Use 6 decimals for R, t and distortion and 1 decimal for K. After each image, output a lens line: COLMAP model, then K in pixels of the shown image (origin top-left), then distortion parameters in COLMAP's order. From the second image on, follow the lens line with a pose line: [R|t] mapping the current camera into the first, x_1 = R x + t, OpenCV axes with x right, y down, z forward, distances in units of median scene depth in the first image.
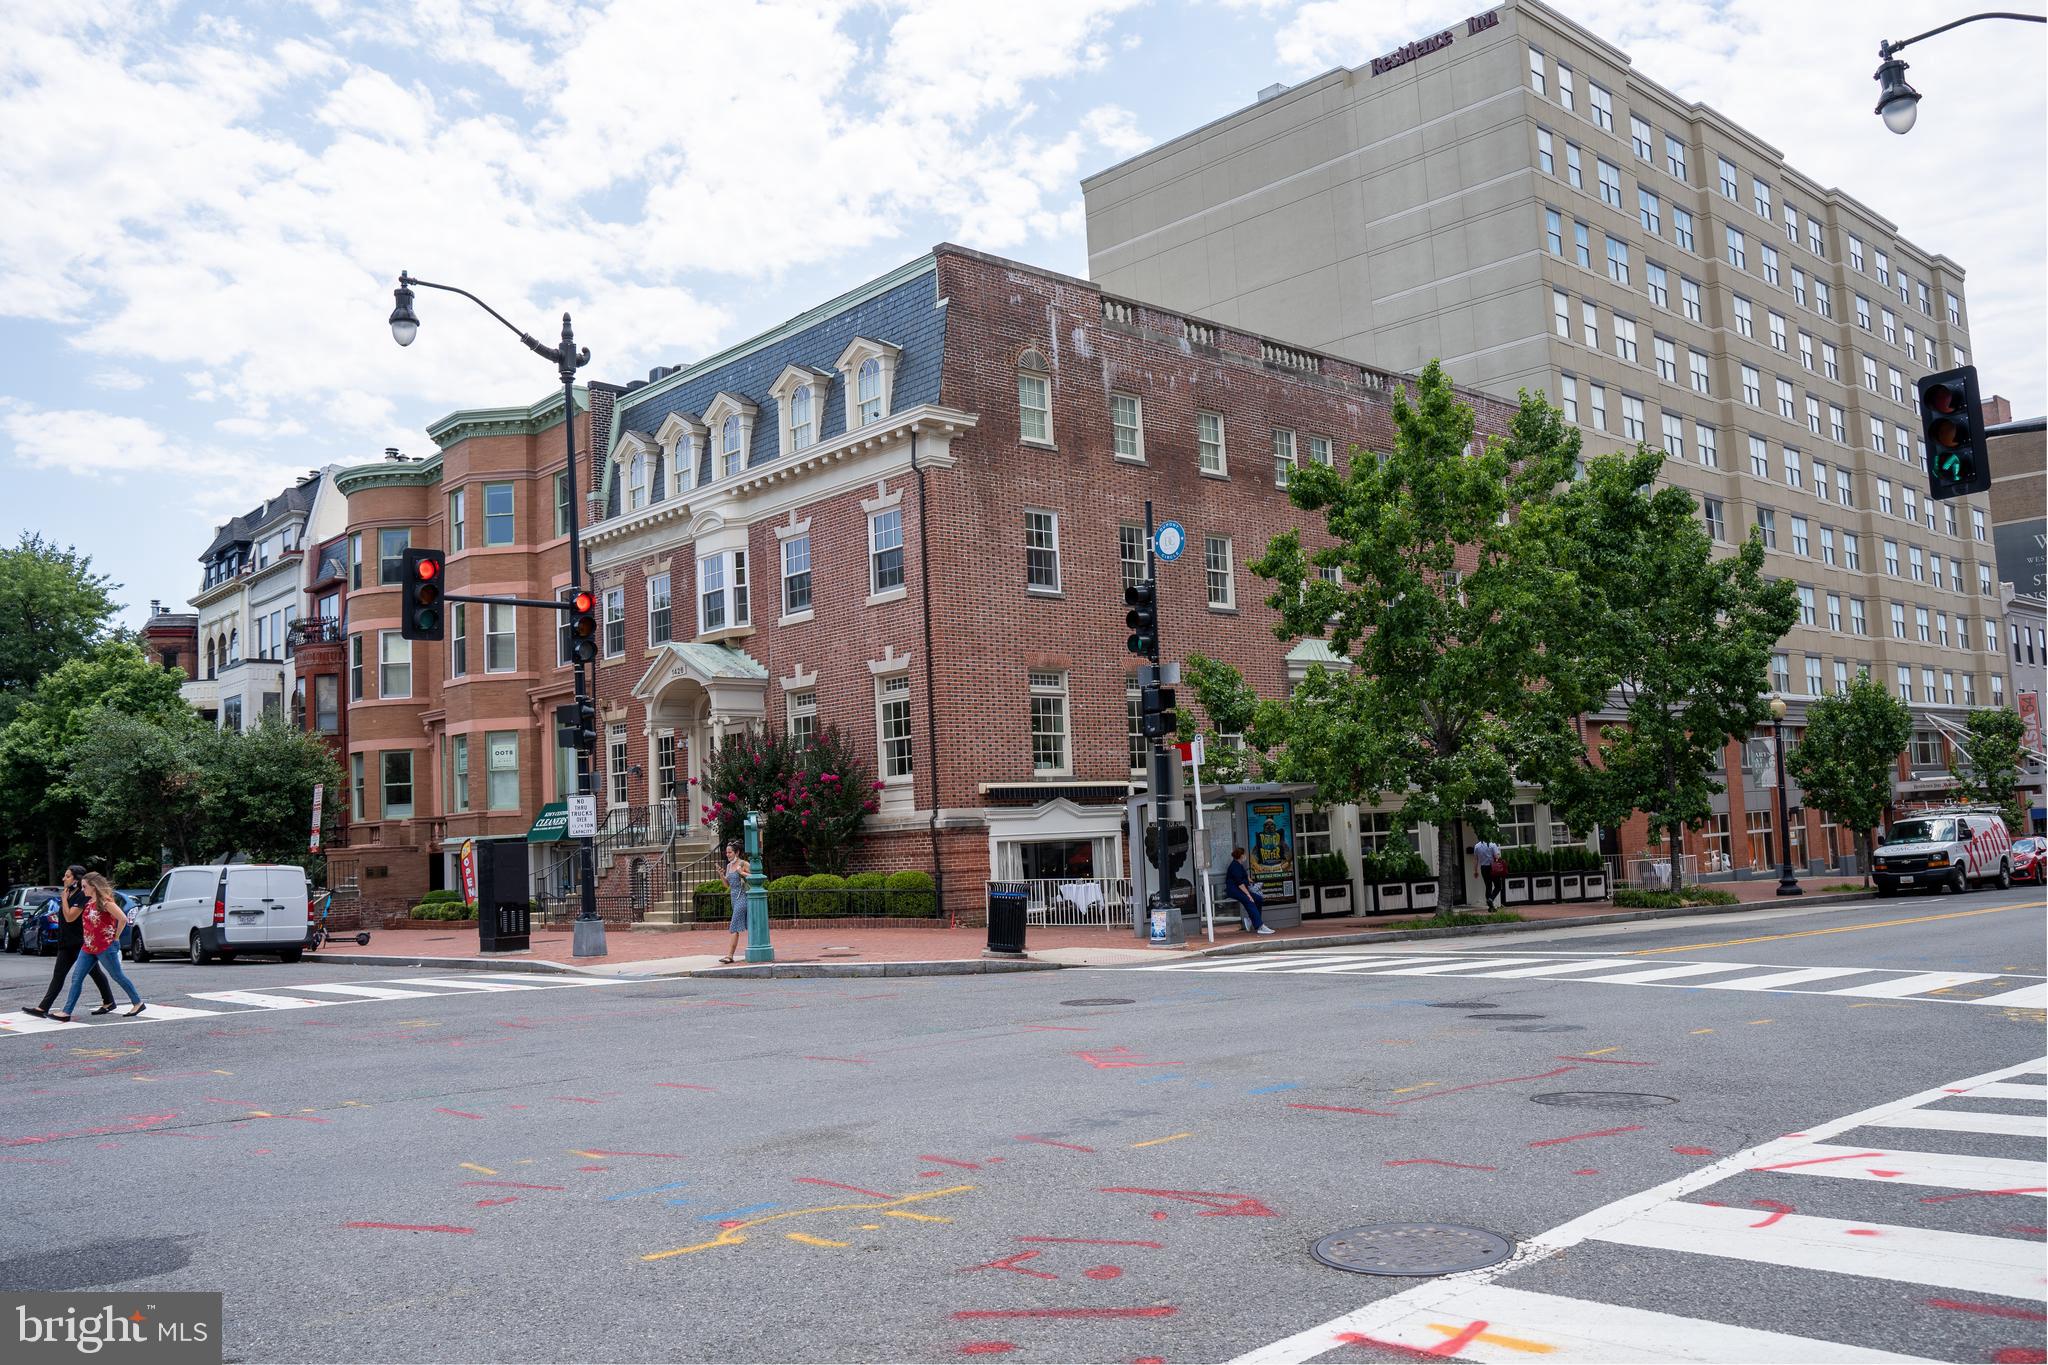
lens RADIAL K [[1696.4, 0, 1019.0], [0, 1696.4, 655.7], [0, 0, 1]] dist [-0.105696, 0.074765]
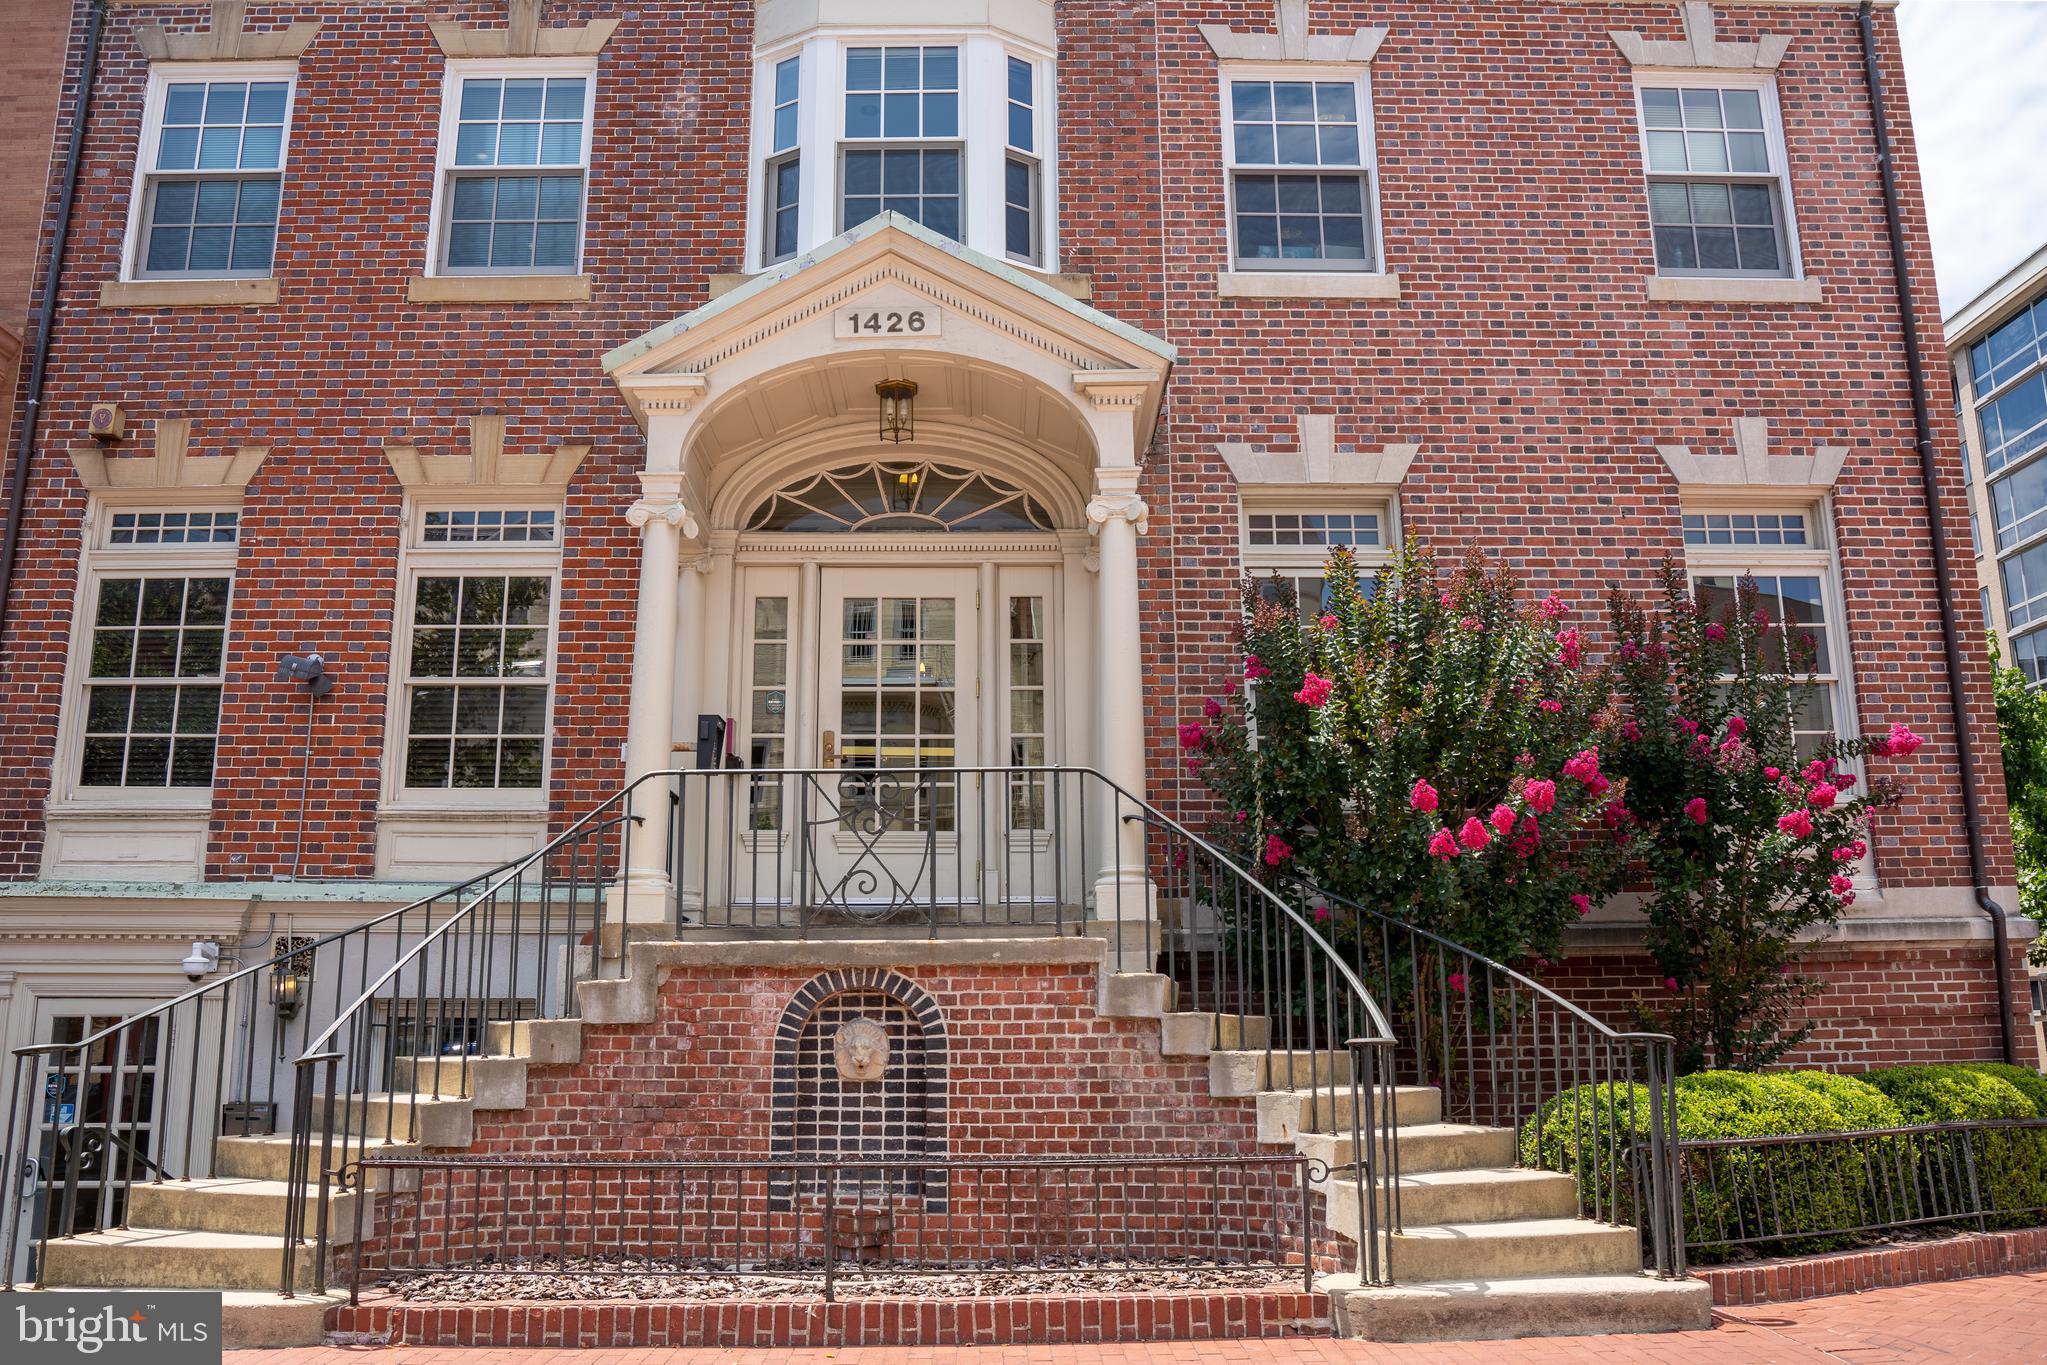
lens RADIAL K [[1695.6, 0, 1018.5], [0, 1695.6, 655.7], [0, 0, 1]] dist [-0.105696, 0.074765]
pose [[0.657871, 0.215381, 0.721677, -0.385532], [-0.108061, 0.975315, -0.192571, 0.116539], [-0.745338, 0.048701, 0.664906, 0.817339]]
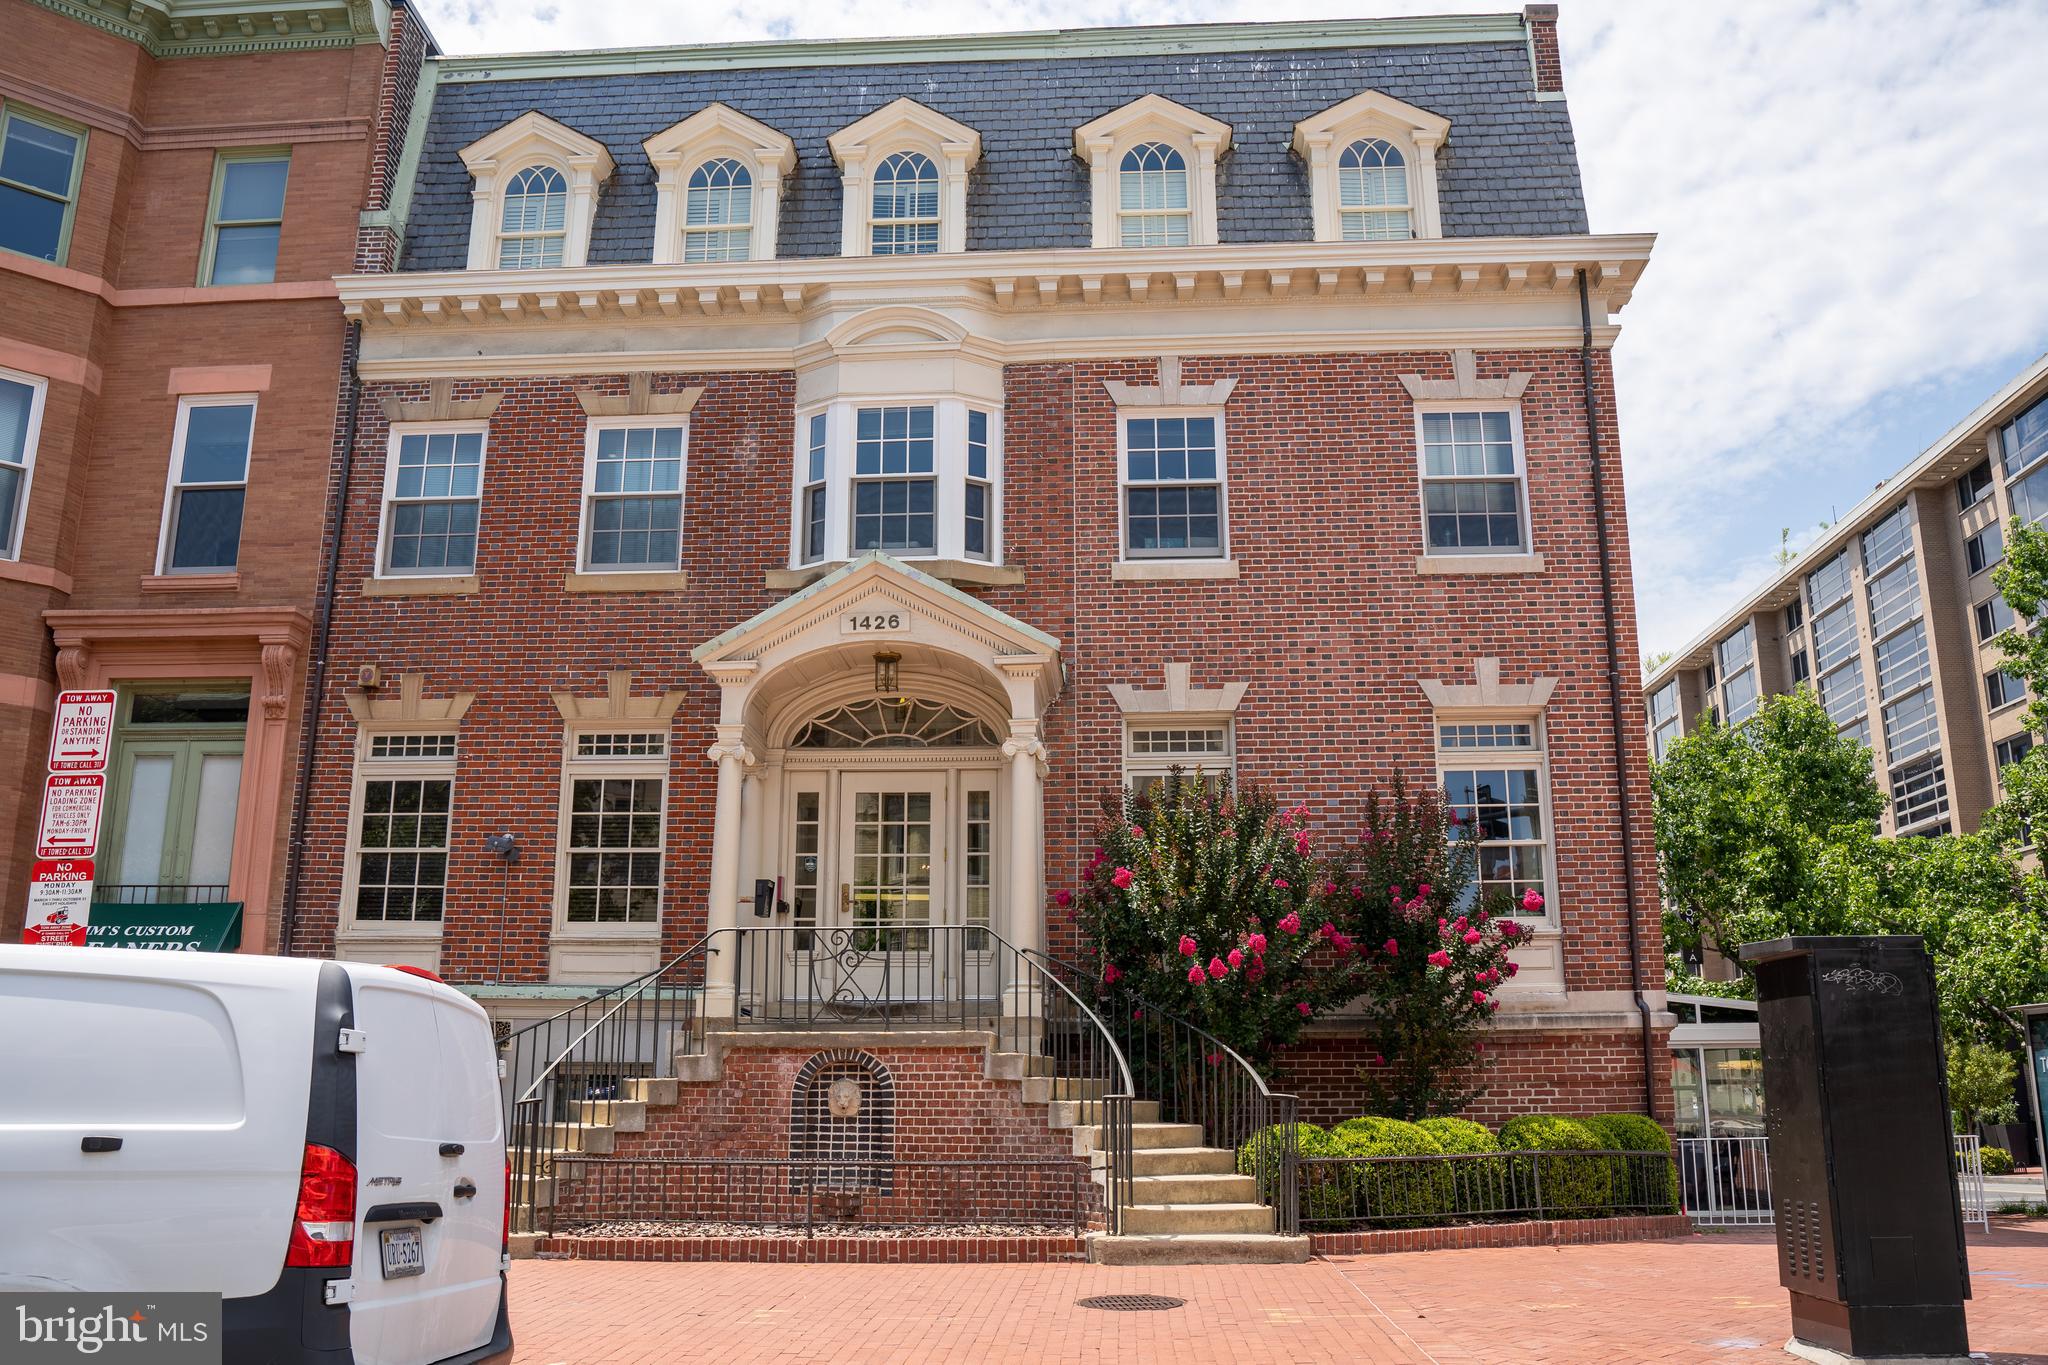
lens RADIAL K [[1696.4, 0, 1019.0], [0, 1696.4, 655.7], [0, 0, 1]] dist [-0.105696, 0.074765]
pose [[0.711297, 0.225223, 0.665831, -0.469910], [-0.111727, 0.971459, -0.209248, 0.105119], [-0.693955, 0.074446, 0.716159, 0.681661]]
